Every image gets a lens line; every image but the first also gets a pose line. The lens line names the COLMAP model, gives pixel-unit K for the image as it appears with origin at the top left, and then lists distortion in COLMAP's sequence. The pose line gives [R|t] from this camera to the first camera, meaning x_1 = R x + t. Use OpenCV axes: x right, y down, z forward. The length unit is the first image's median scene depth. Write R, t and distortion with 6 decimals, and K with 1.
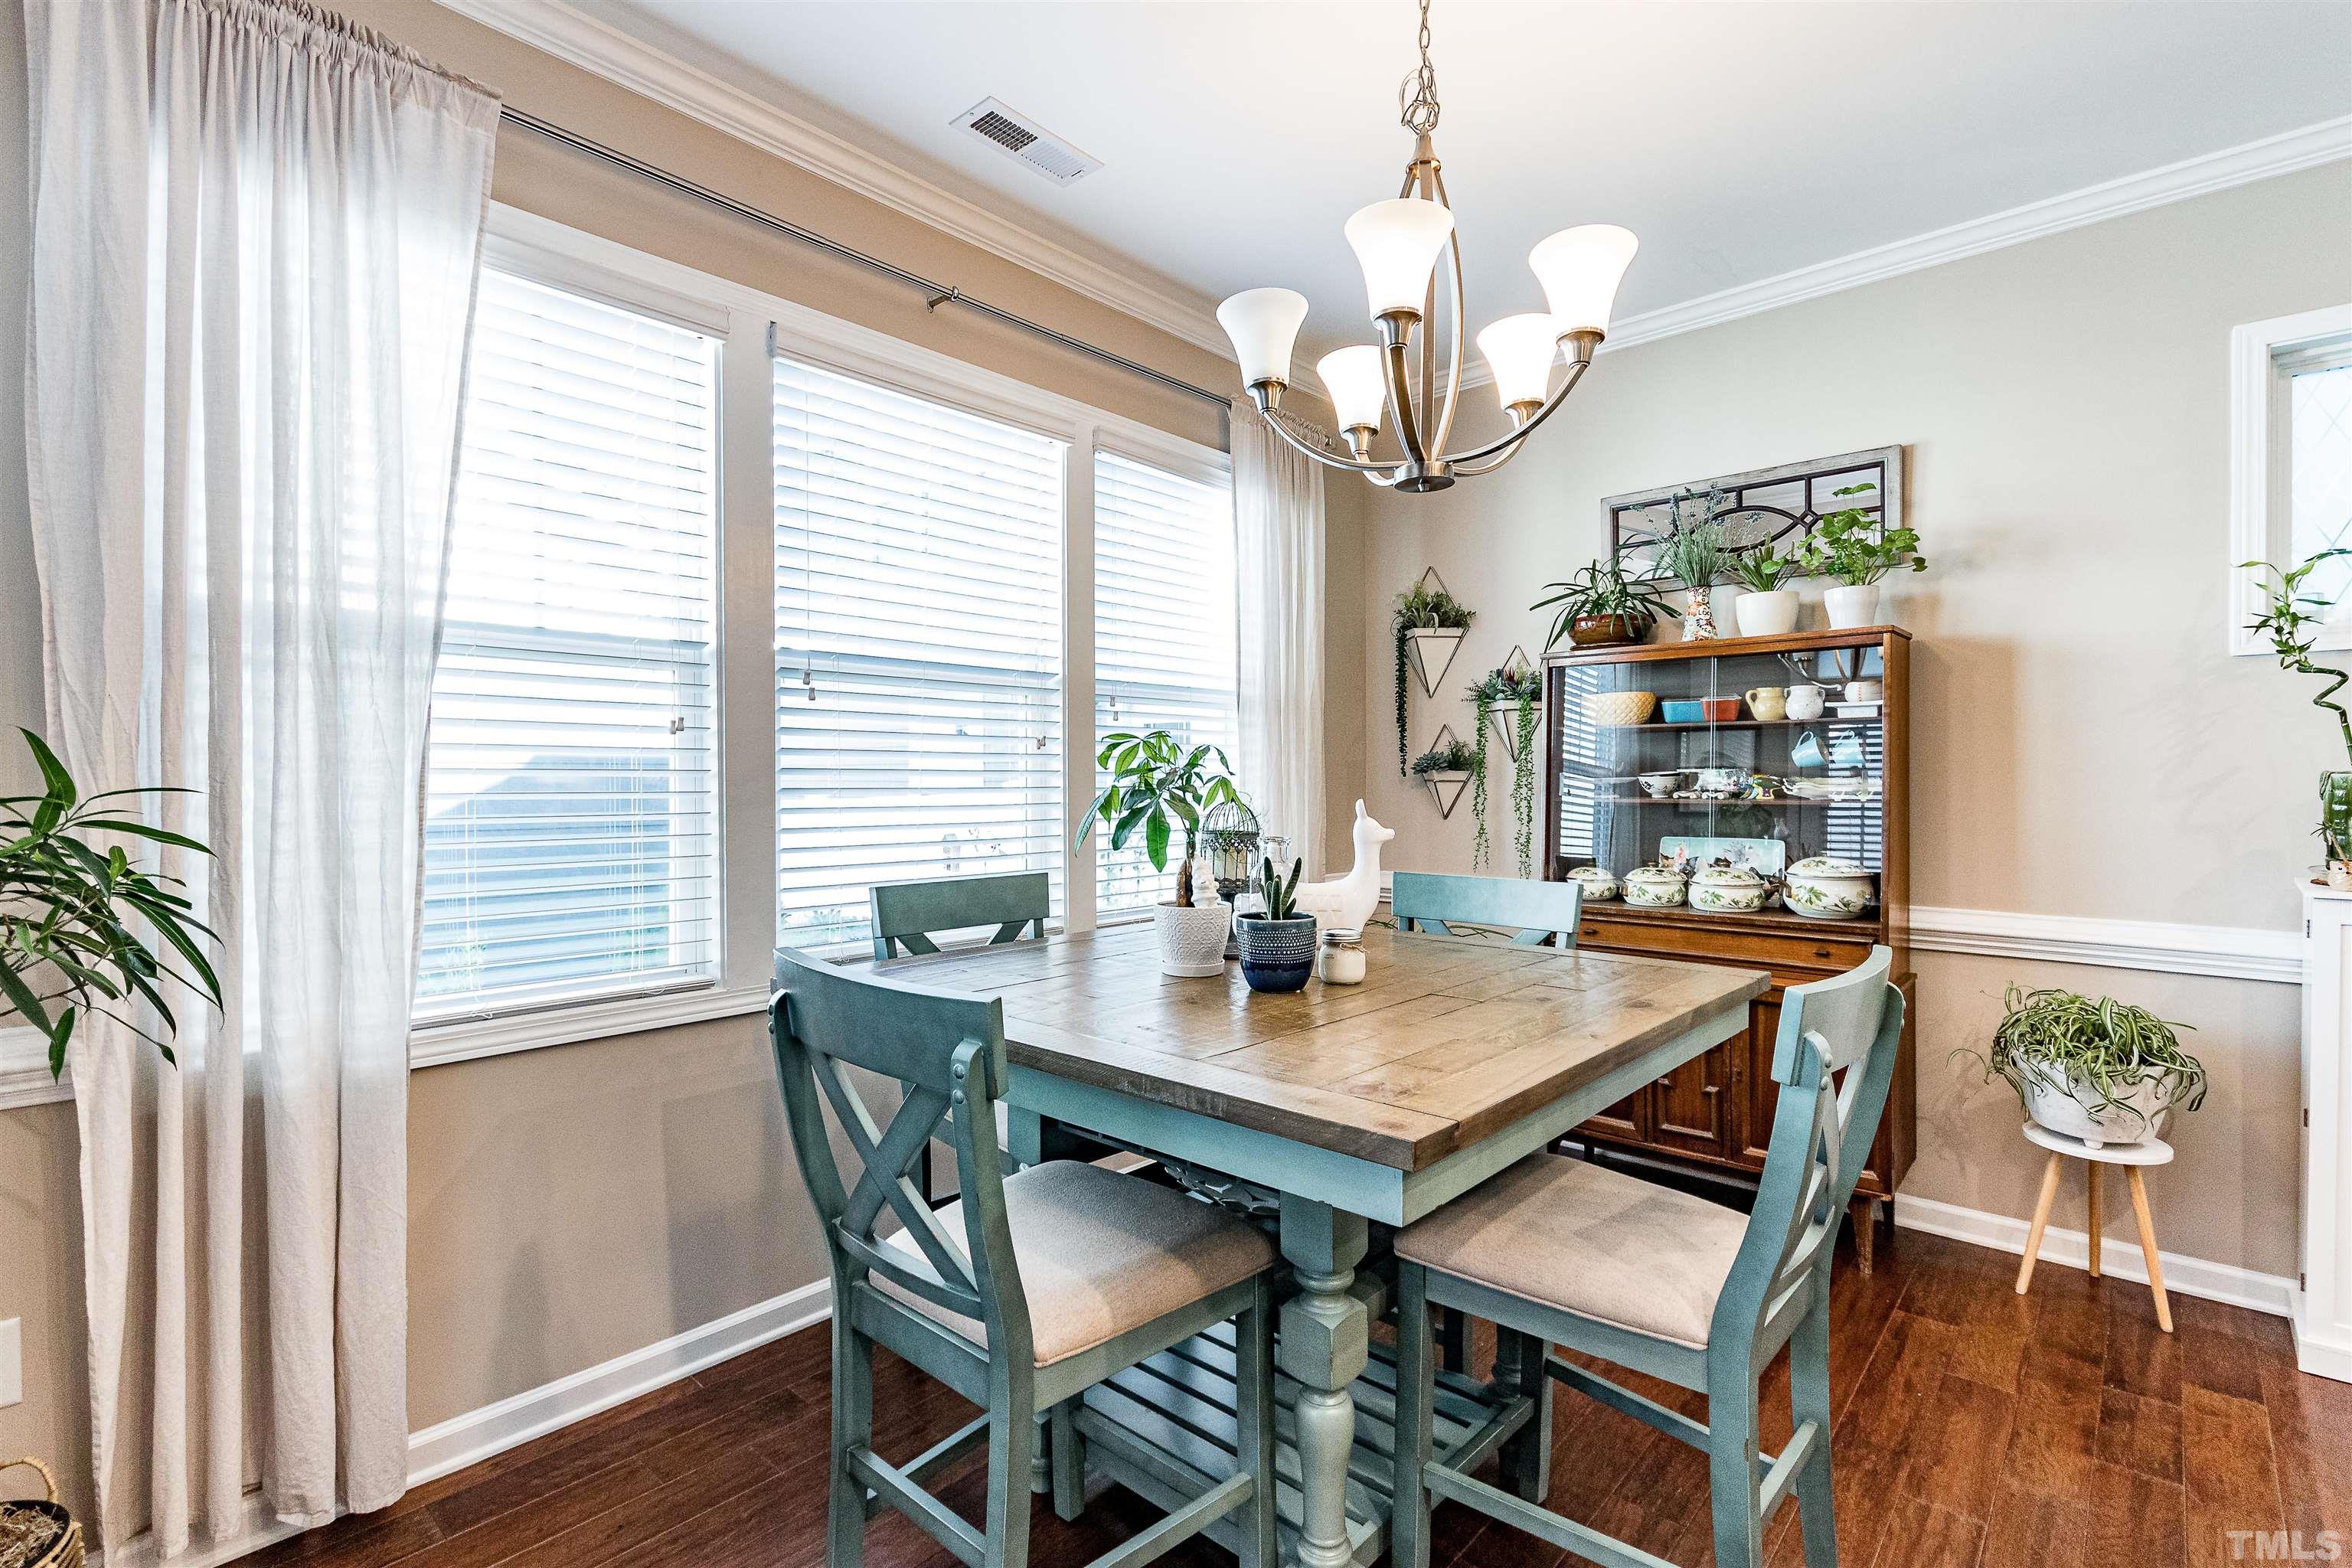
lens RADIAL K [[1078.7, 0, 1179.4], [0, 1078.7, 796.9], [0, 0, 1]] dist [0.000763, -0.000669]
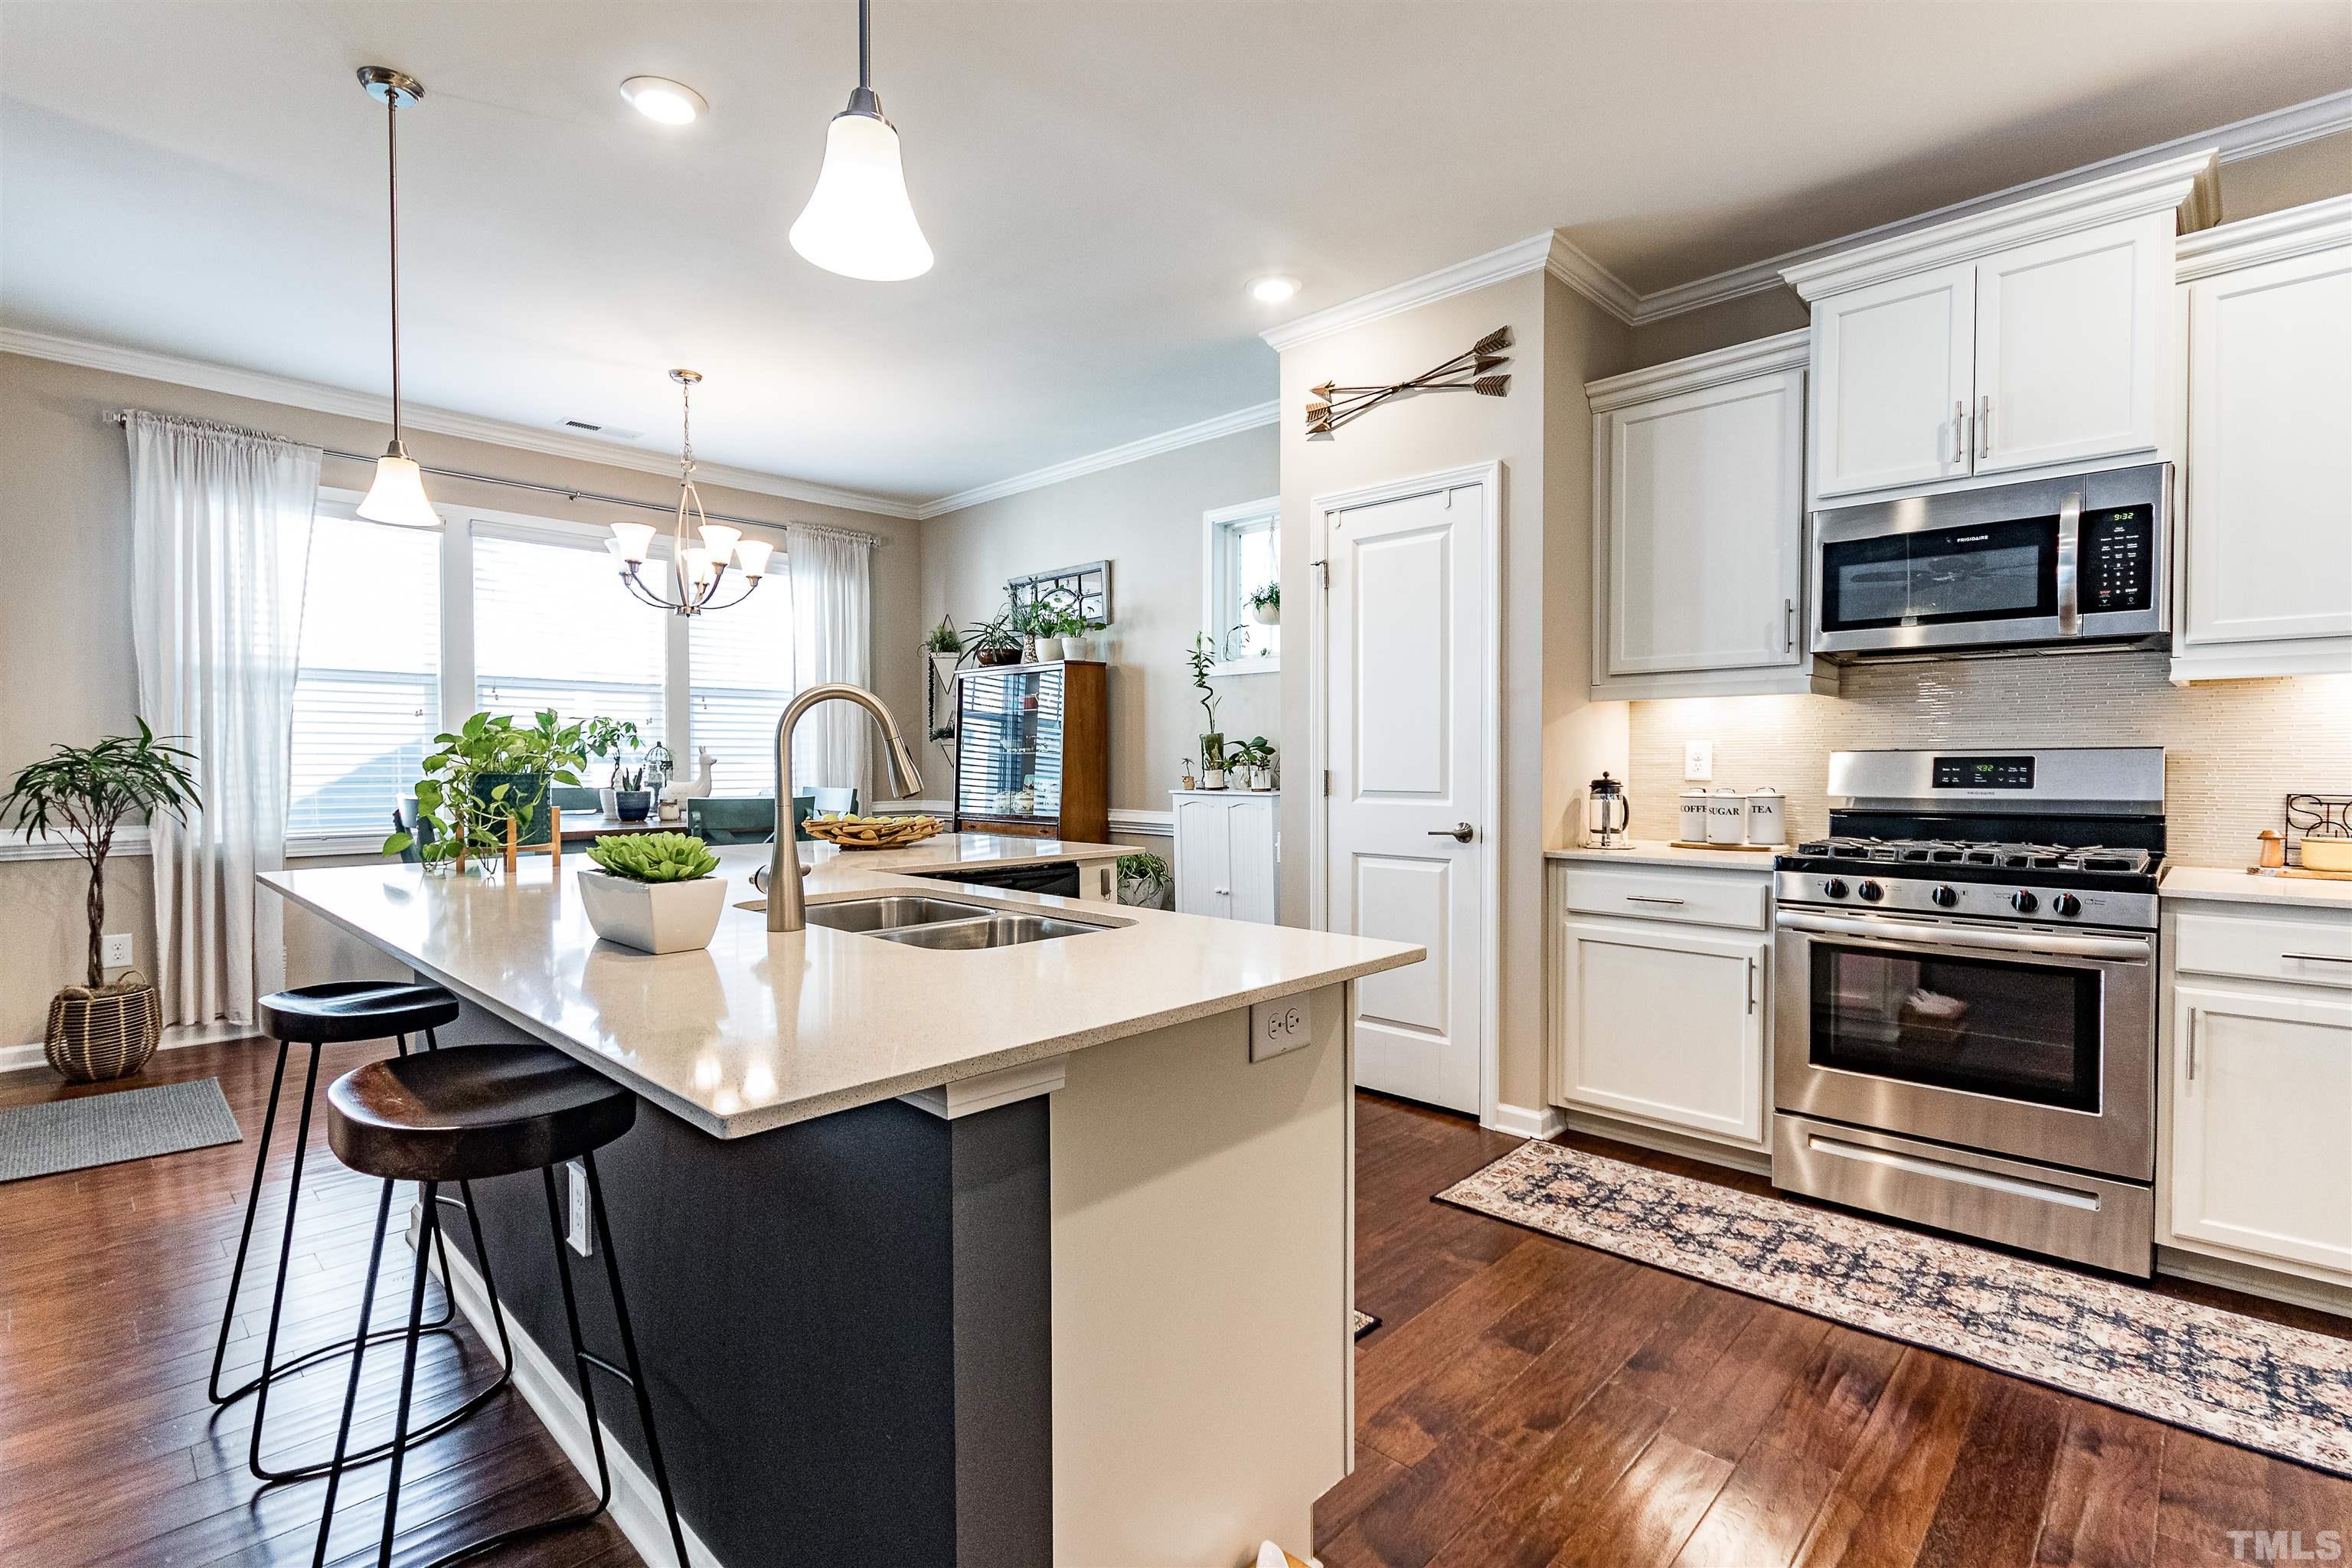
lens RADIAL K [[1080.0, 0, 1171.1], [0, 1080.0, 787.7], [0, 0, 1]] dist [0.001597, 0.000171]
pose [[0.999623, 0.000960, -0.027454, 1.396623], [-0.000755, 0.999972, 0.007501, 0.084102], [0.027460, -0.007477, 0.999595, -1.425712]]
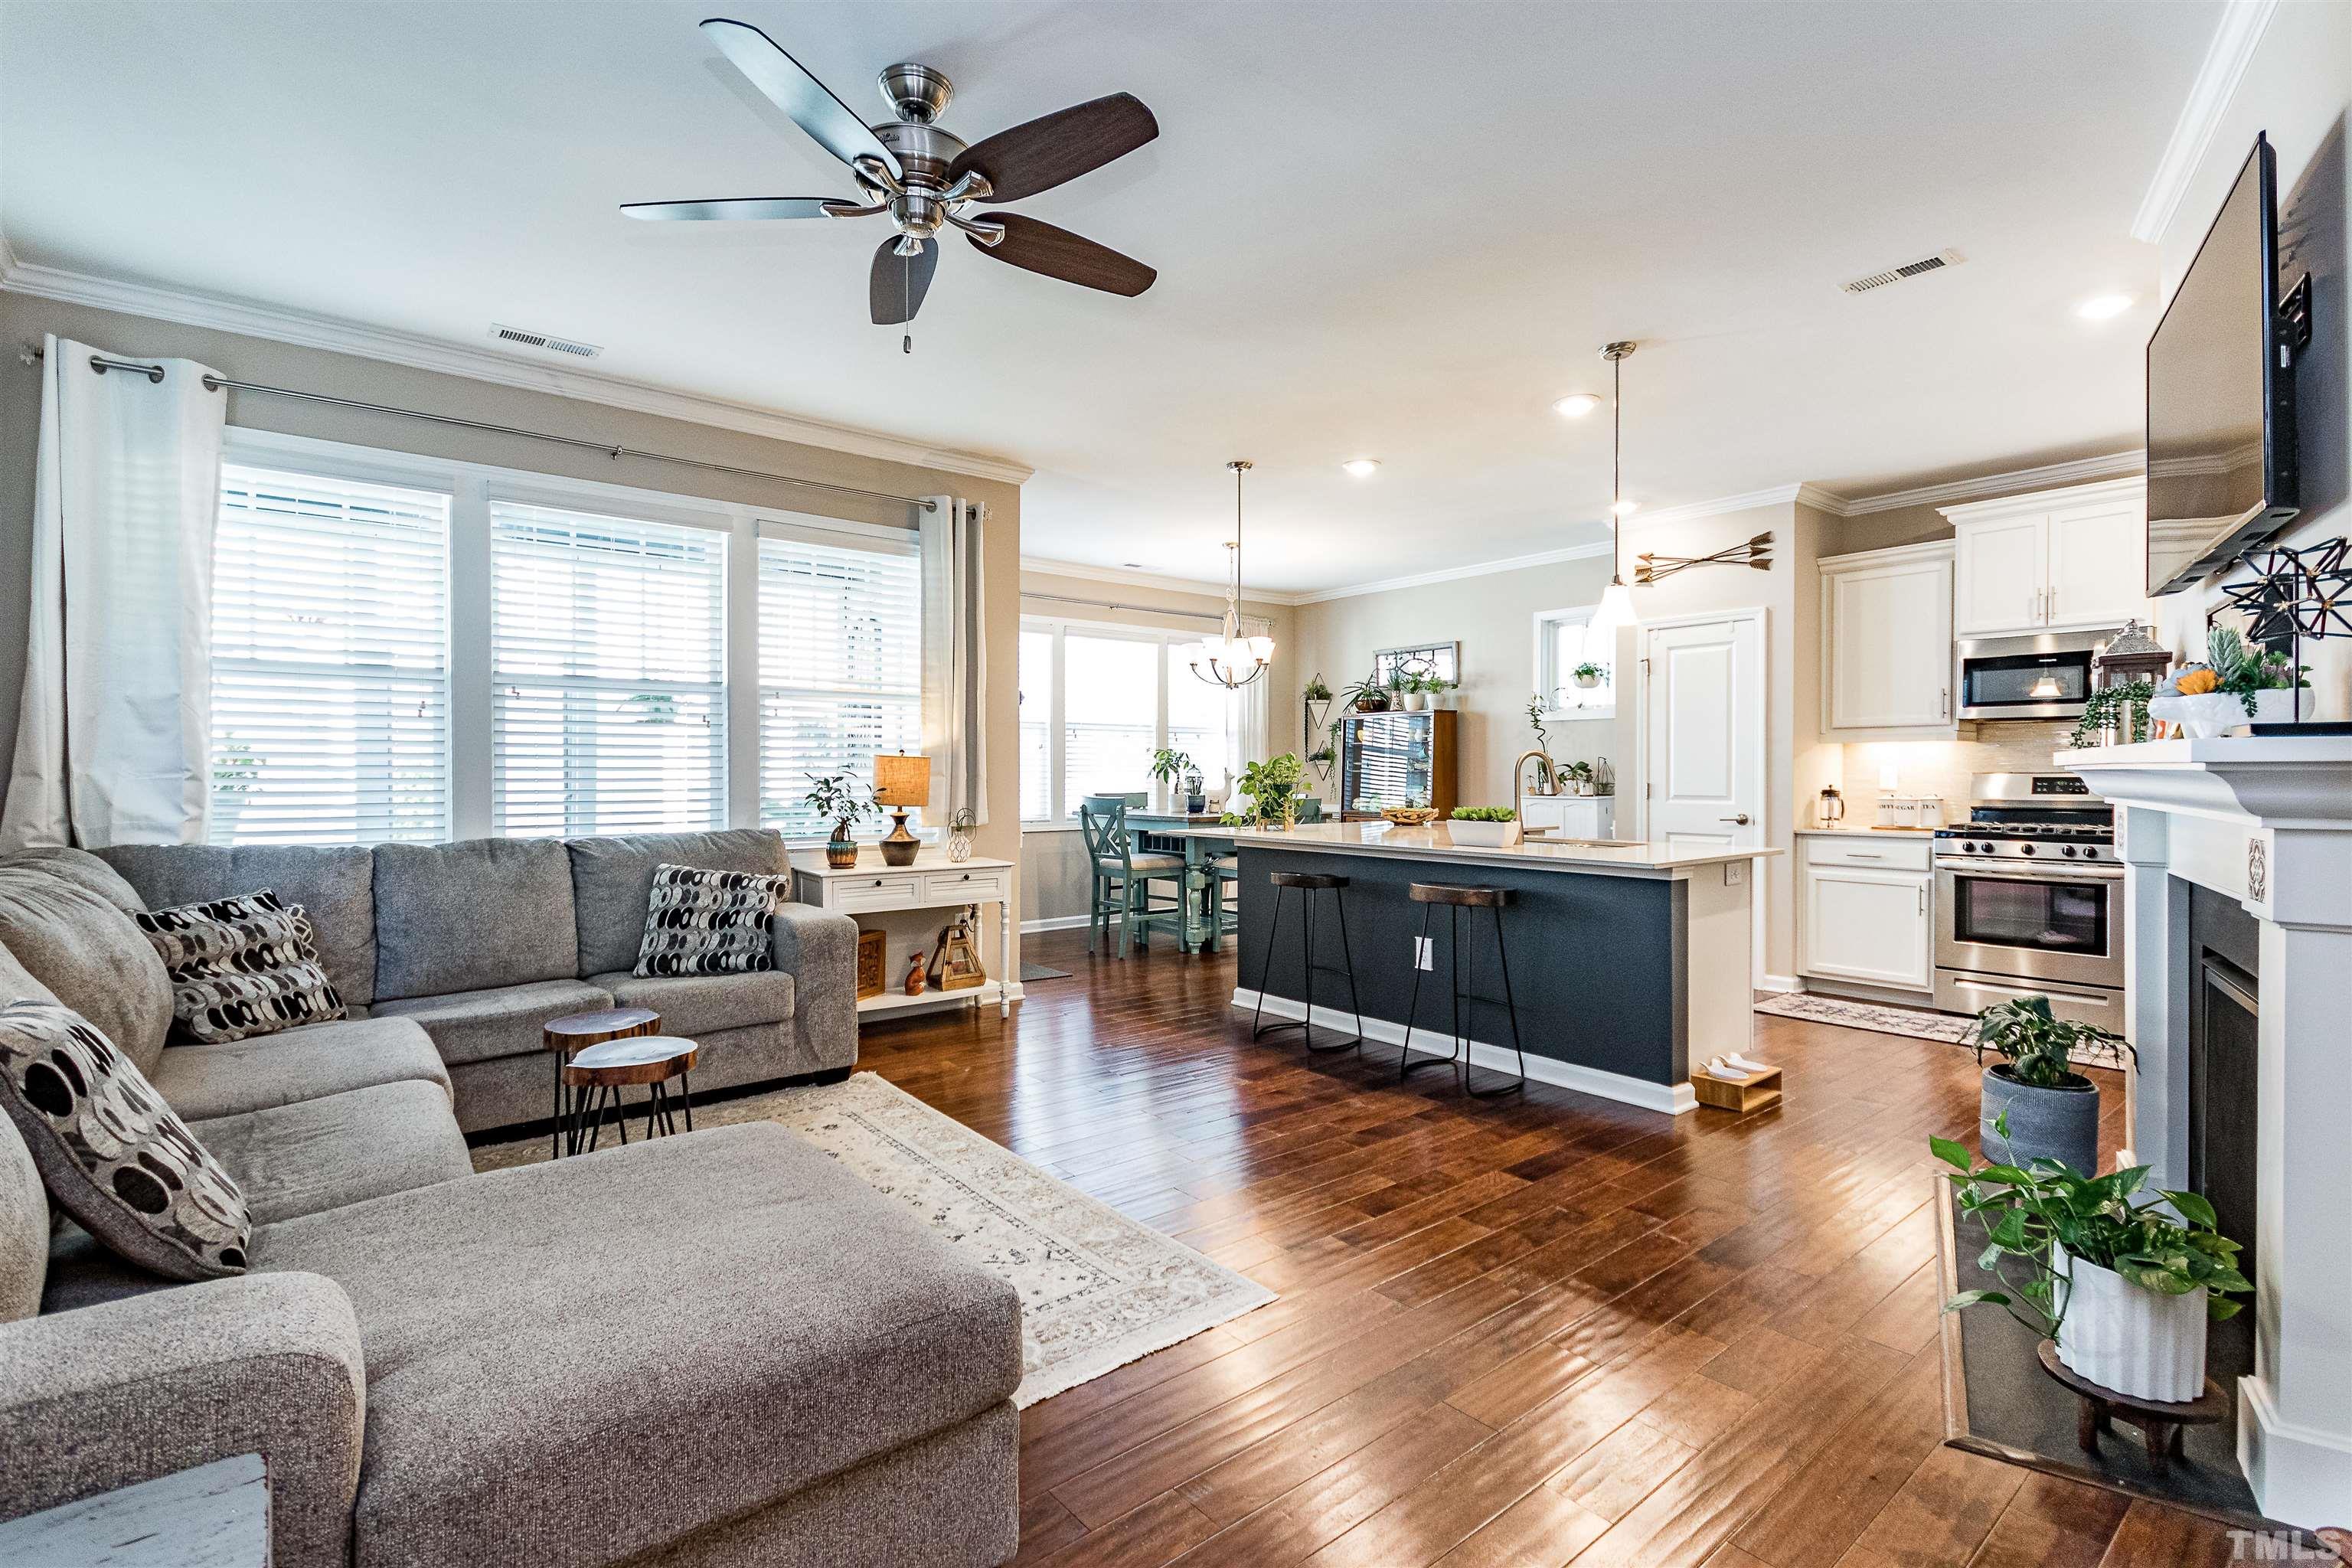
lens RADIAL K [[1076.3, 0, 1176.0], [0, 1076.3, 784.0], [0, 0, 1]] dist [0.008642, 0.000172]
pose [[0.988546, 0.002699, -0.150895, 0.635750], [-0.003555, 0.999979, -0.005399, 0.092635], [0.150877, 0.005873, 0.988535, -3.051352]]
